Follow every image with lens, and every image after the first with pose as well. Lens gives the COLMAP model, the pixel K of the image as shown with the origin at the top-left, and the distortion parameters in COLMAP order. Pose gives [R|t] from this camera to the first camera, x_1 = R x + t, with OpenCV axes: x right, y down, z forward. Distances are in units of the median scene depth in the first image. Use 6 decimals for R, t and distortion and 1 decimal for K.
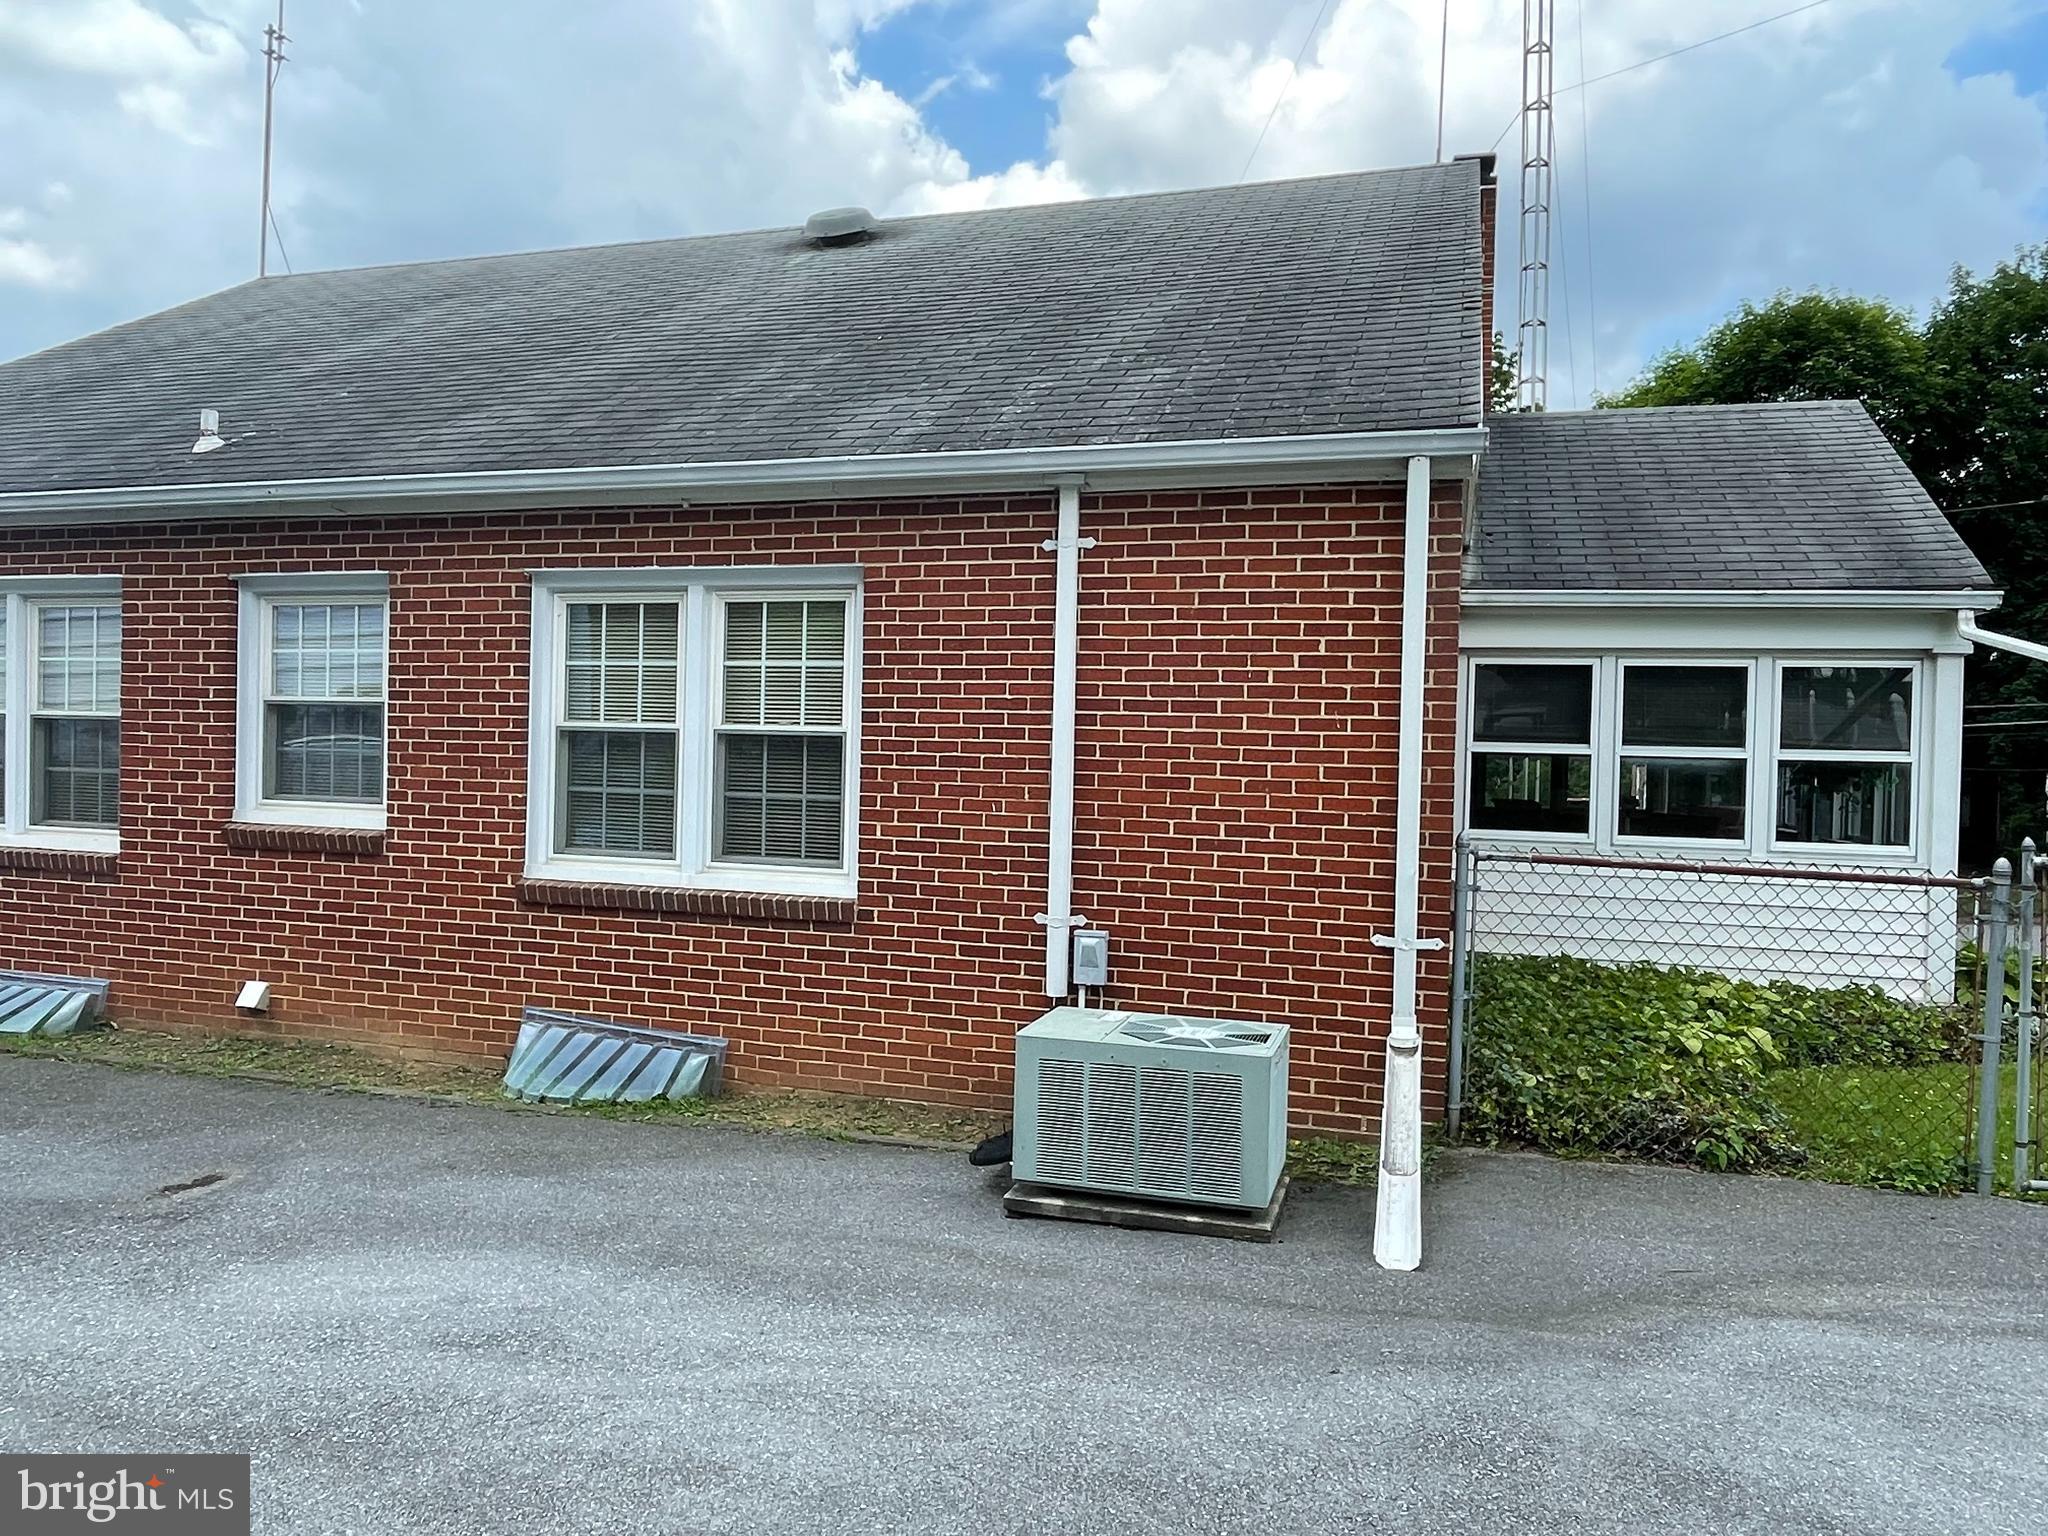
lens RADIAL K [[1432.4, 0, 999.5], [0, 1432.4, 763.8], [0, 0, 1]] dist [0.002912, -0.007783]
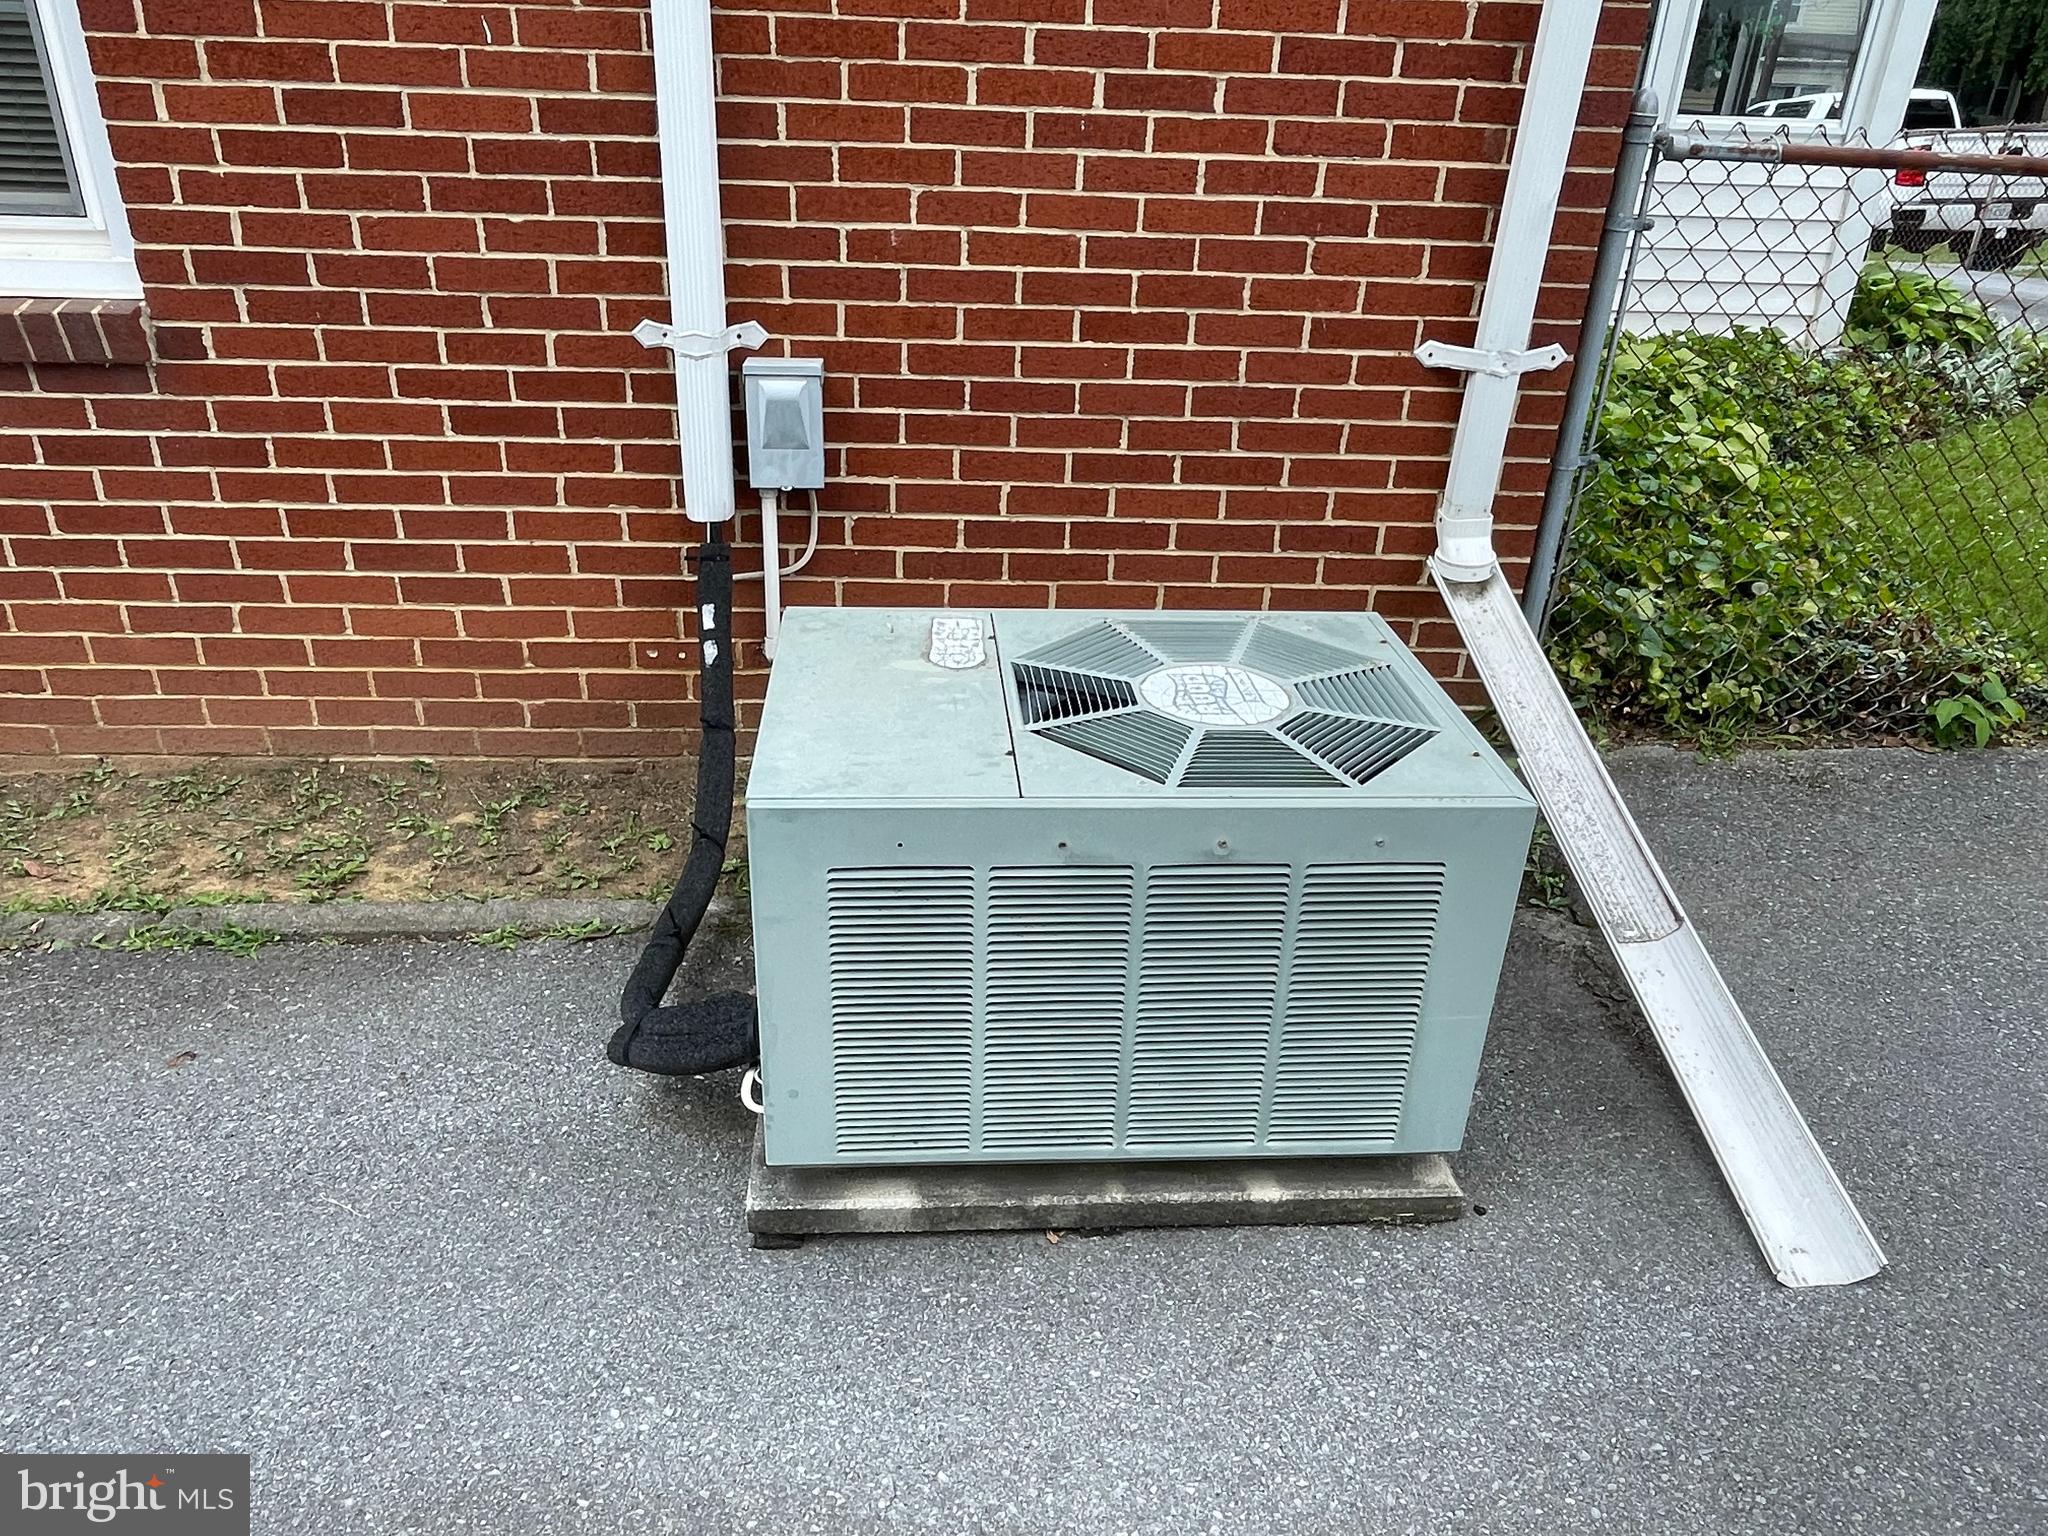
lens RADIAL K [[1432.4, 0, 999.5], [0, 1432.4, 763.8], [0, 0, 1]] dist [0.002912, -0.007783]
pose [[0.936356, -0.154521, 0.315214, -0.026753], [-0.004545, 0.892504, 0.451016, 0.032988], [-0.351022, -0.423744, 0.835000, 0.580498]]
